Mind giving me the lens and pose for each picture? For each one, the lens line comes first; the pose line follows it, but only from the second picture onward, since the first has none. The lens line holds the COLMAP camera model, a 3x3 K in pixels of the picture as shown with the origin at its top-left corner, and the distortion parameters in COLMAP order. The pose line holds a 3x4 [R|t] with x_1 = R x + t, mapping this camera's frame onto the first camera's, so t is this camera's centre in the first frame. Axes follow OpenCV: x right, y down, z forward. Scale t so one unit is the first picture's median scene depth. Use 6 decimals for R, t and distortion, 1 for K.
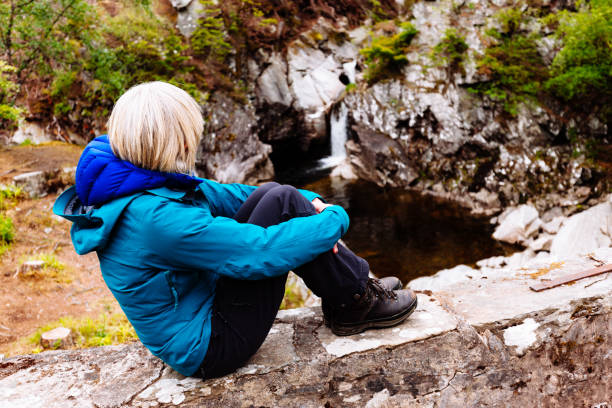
lens RADIAL K [[603.5, 0, 306.5], [0, 603.5, 202.6], [0, 0, 1]] dist [0.021186, 0.000000]
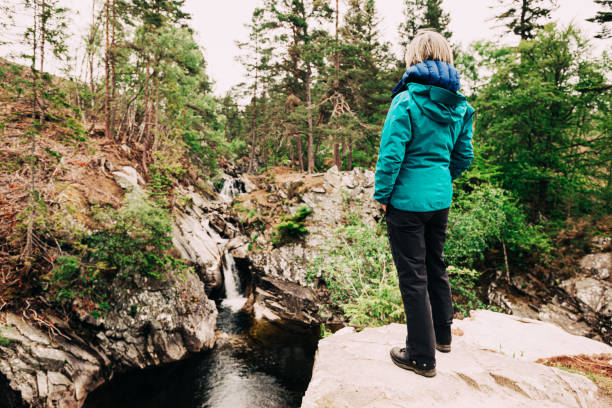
lens RADIAL K [[427.7, 0, 309.2], [0, 427.7, 204.5], [0, 0, 1]] dist [0.009898, -0.003132]
pose [[0.813144, 0.012174, 0.581935, -0.441736], [0.110340, 0.978429, -0.174648, -0.120780], [-0.571508, 0.206225, 0.794260, 0.170580]]
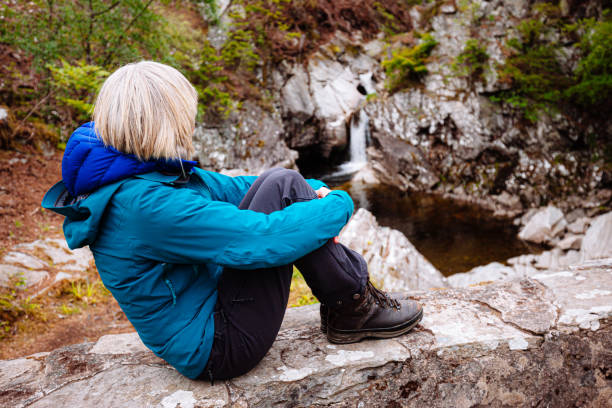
lens RADIAL K [[572.9, 0, 306.3], [0, 572.9, 205.2], [0, 0, 1]] dist [0.048560, 0.000000]
pose [[0.999979, 0.000586, -0.006419, -0.038957], [-0.000628, 0.999979, -0.006462, 0.006127], [0.006415, 0.006466, 0.999959, -0.002799]]
